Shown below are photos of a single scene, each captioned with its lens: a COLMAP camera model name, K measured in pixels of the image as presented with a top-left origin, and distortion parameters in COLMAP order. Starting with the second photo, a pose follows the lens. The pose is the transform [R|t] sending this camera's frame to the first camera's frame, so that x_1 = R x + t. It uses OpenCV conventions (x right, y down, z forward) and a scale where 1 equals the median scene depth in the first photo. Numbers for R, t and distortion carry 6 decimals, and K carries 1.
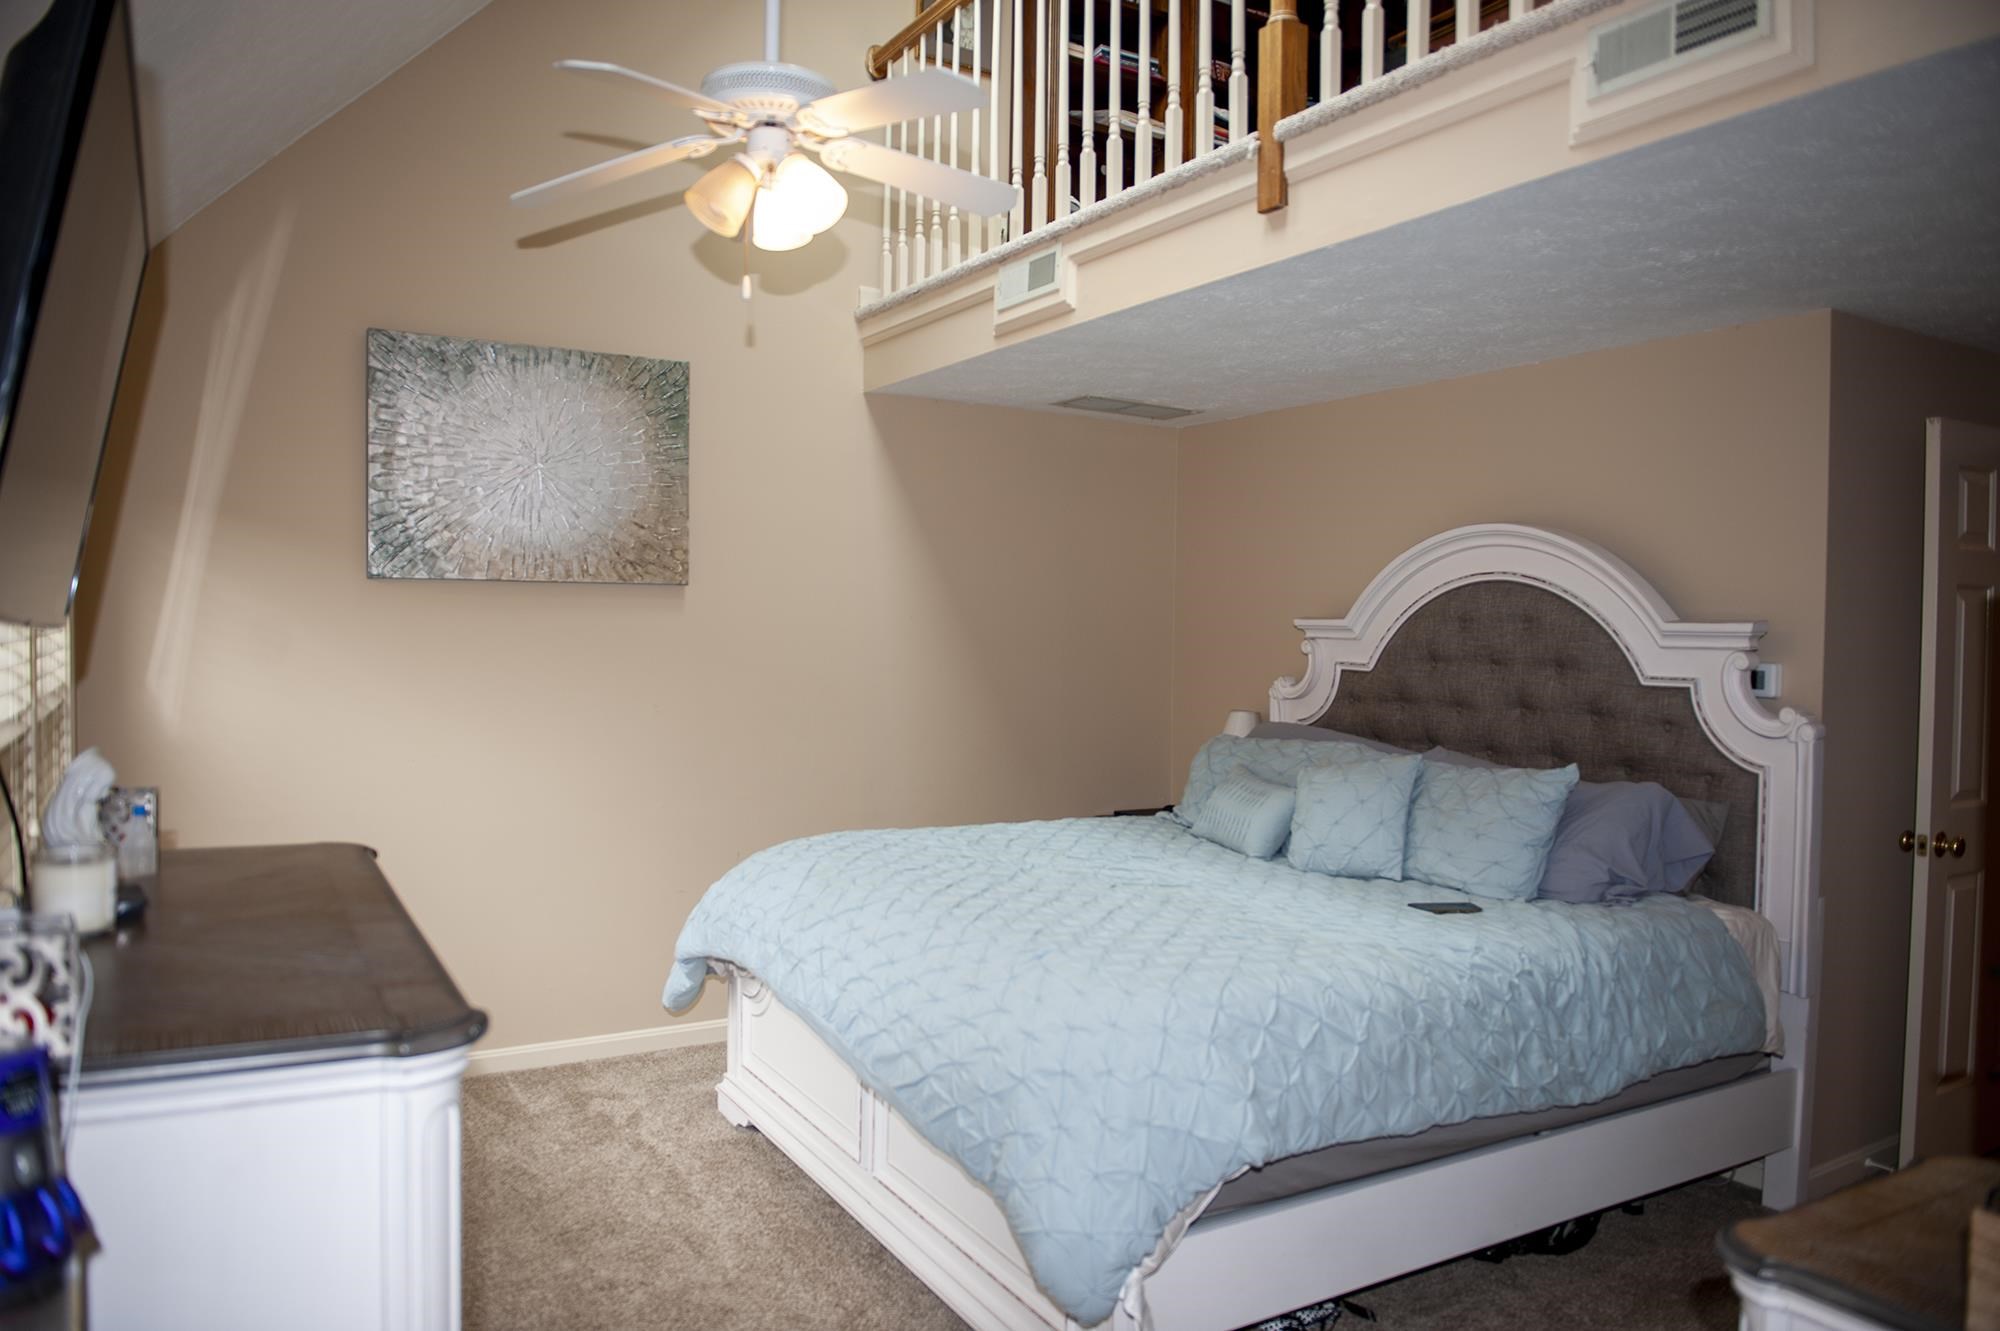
lens RADIAL K [[1388.2, 0, 973.8], [0, 1388.2, 663.7], [0, 0, 1]] dist [-0.033351, -0.025684]
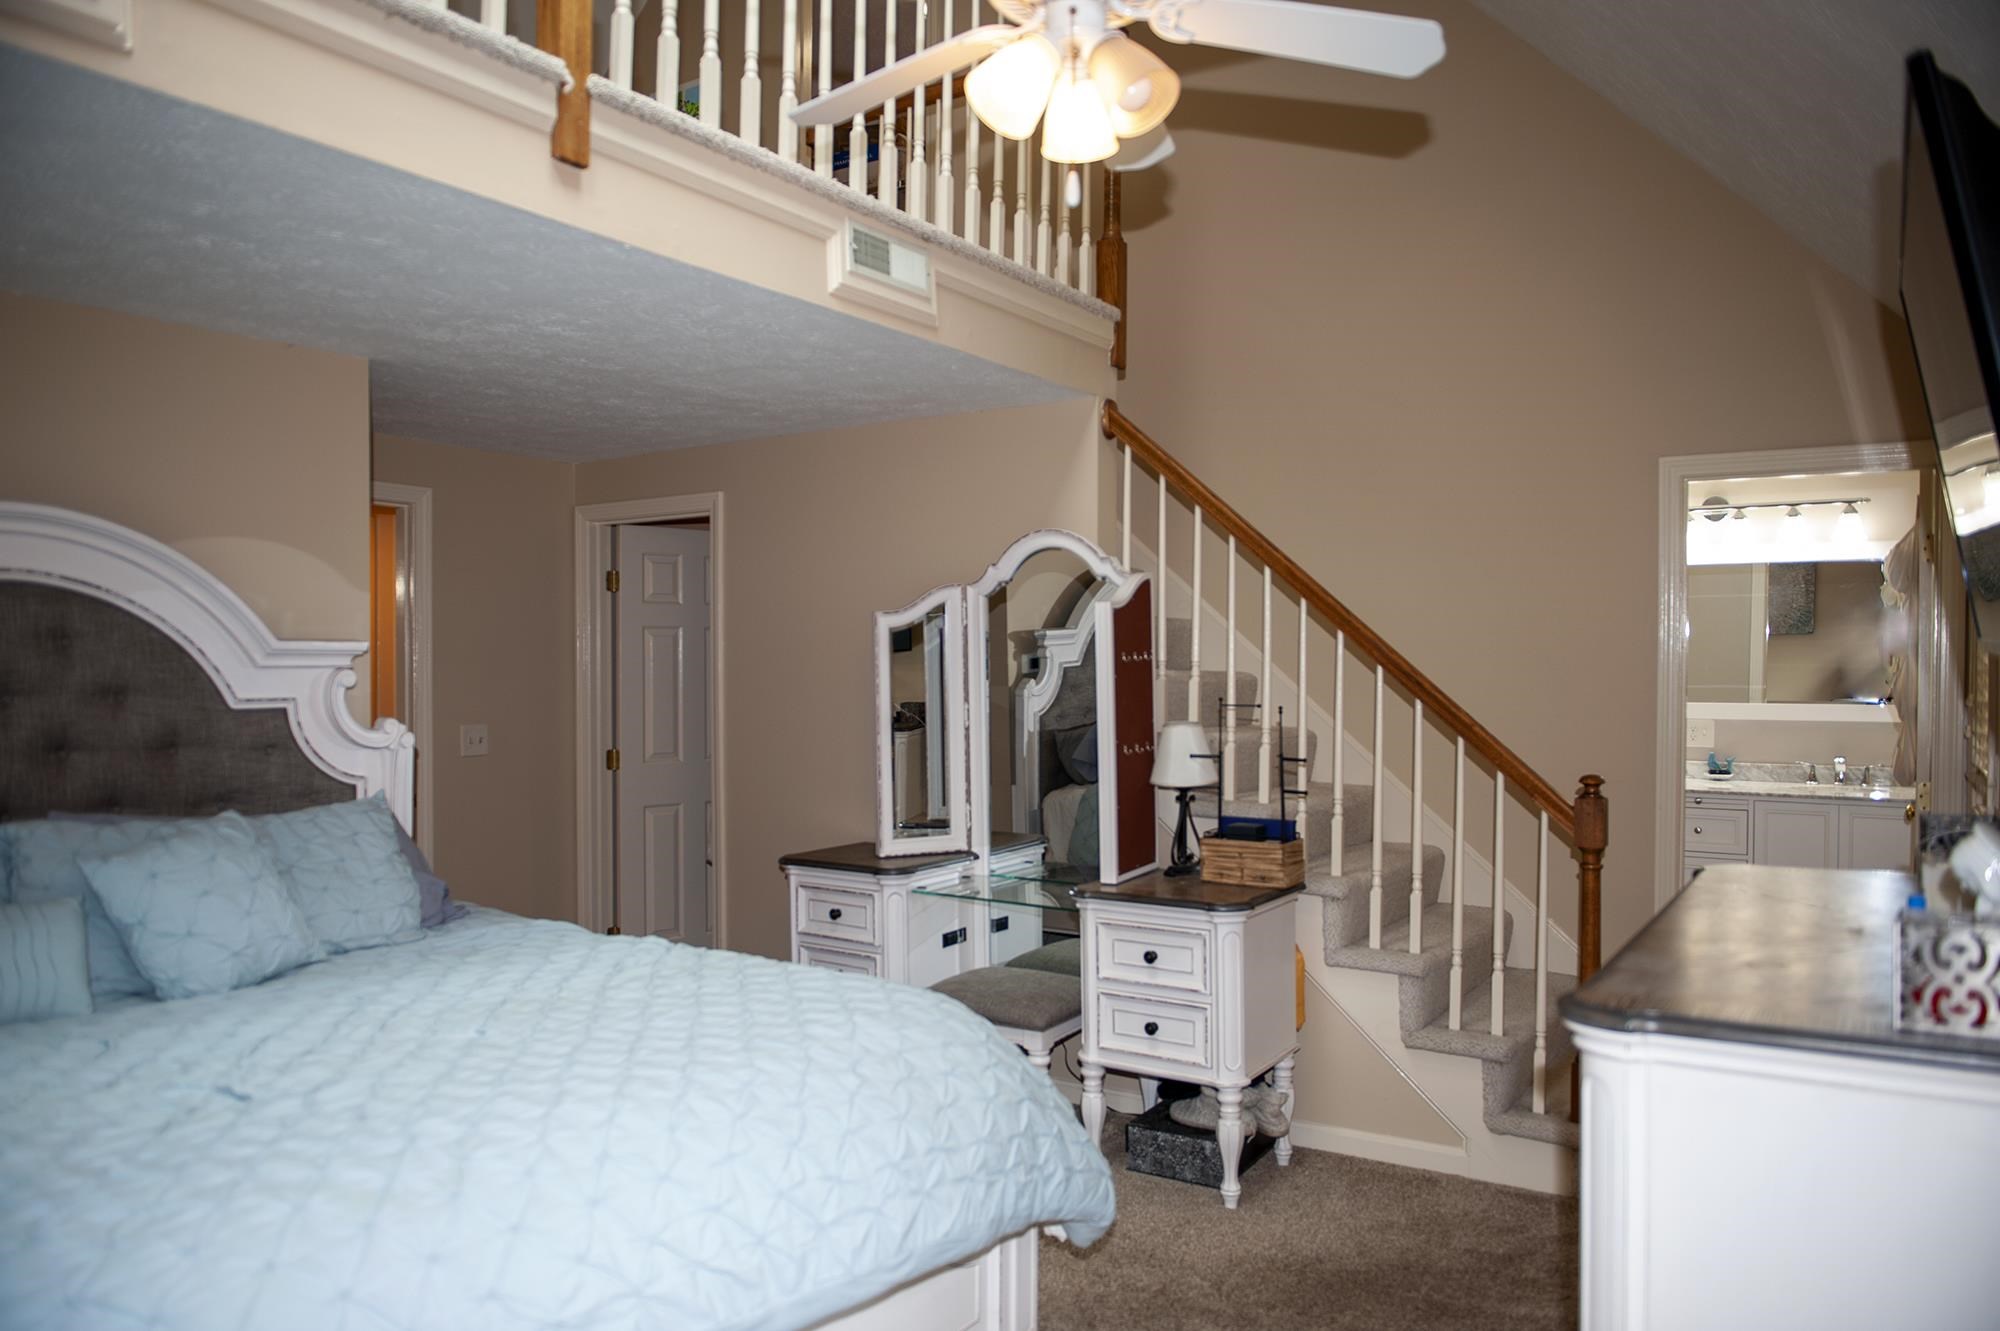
lens RADIAL K [[1388.2, 0, 973.8], [0, 1388.2, 663.7], [0, 0, 1]] dist [-0.033351, -0.025684]
pose [[-0.442274, -0.014380, 0.896765, -0.603897], [0.014889, 0.999616, 0.023372, -0.031452], [-0.896756, 0.023689, -0.441890, 1.054188]]
